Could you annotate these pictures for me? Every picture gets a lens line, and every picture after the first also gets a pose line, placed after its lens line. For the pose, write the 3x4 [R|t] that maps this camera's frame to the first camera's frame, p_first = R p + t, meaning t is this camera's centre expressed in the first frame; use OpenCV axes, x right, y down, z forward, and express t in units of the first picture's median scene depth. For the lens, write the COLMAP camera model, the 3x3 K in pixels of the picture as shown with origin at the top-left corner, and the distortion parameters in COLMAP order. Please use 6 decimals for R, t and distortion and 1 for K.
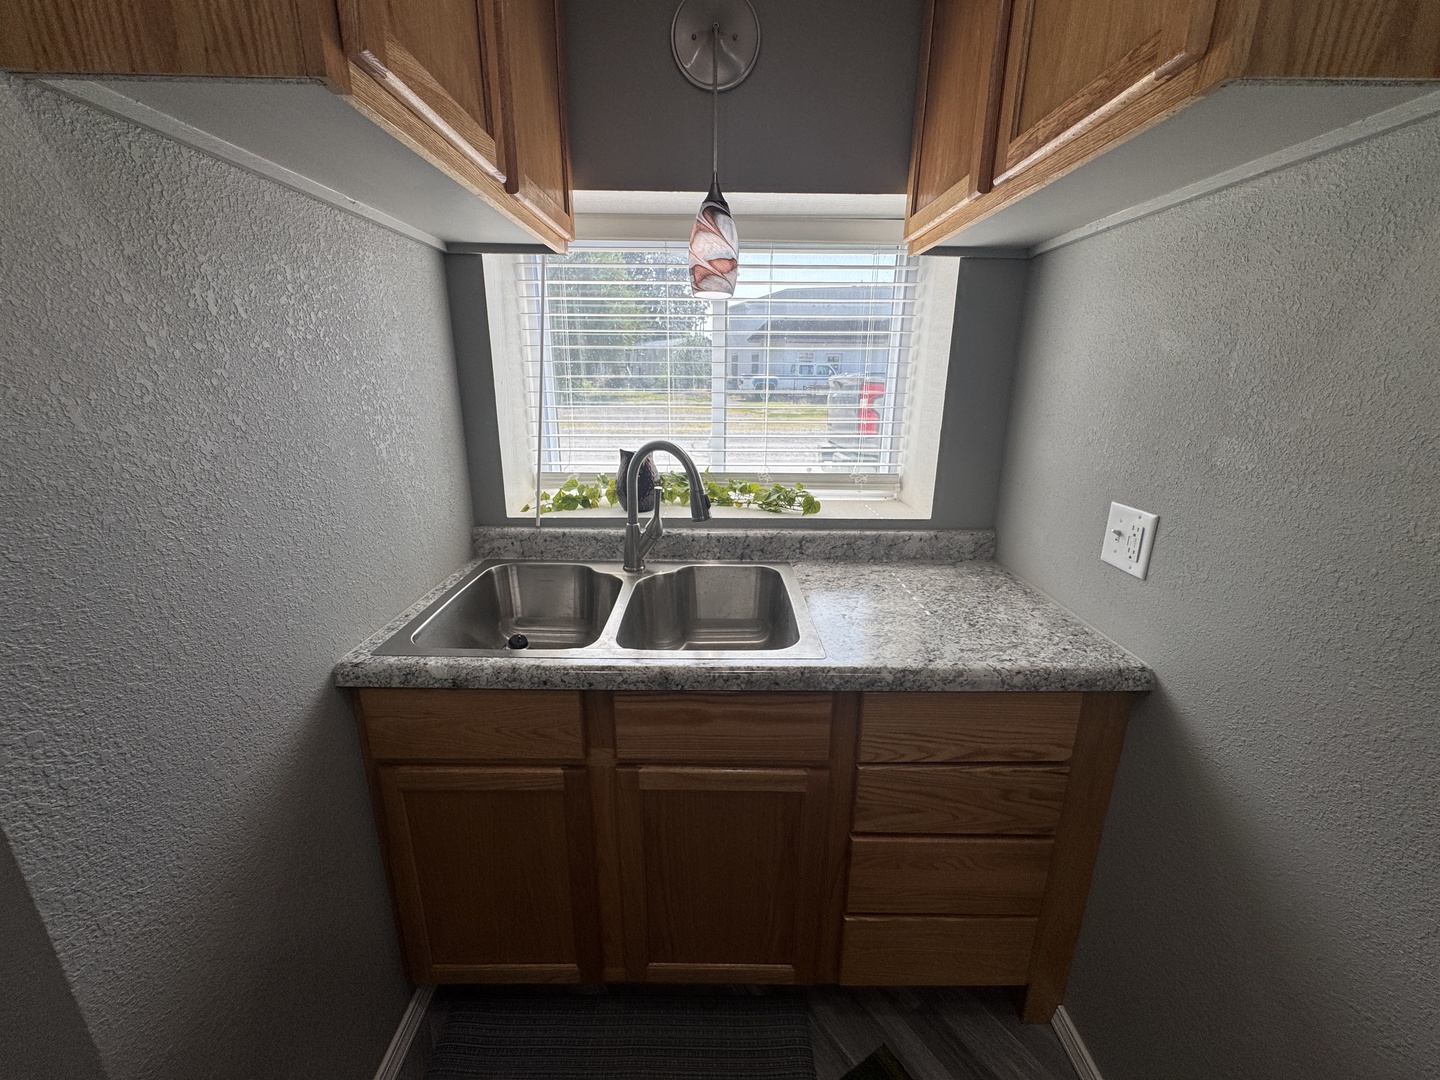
lens RADIAL K [[574.0, 0, 719.0], [0, 574.0, 536.5], [0, 0, 1]] dist [-0.001970, -0.000193]
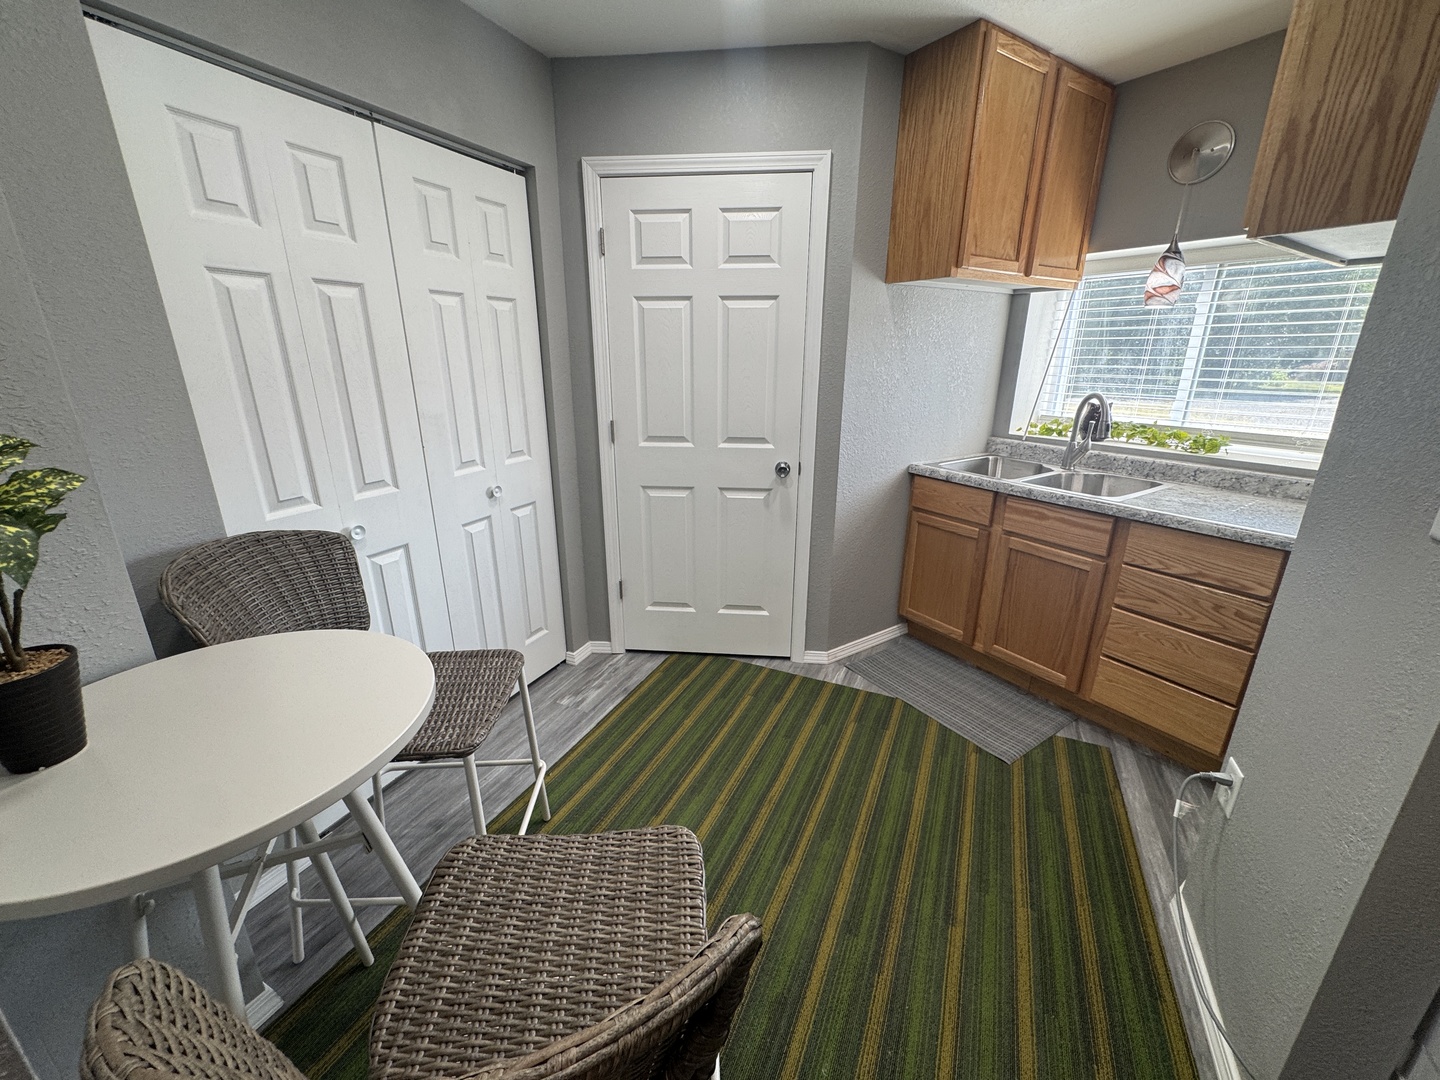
lens RADIAL K [[574.0, 0, 719.0], [0, 574.0, 536.5], [0, 0, 1]] dist [-0.001970, -0.000193]
pose [[0.549769, 0.250021, -0.797022, 0.801633], [-0.231791, 0.962346, 0.141998, 0.285365], [0.802513, 0.106676, 0.587020, -0.948333]]
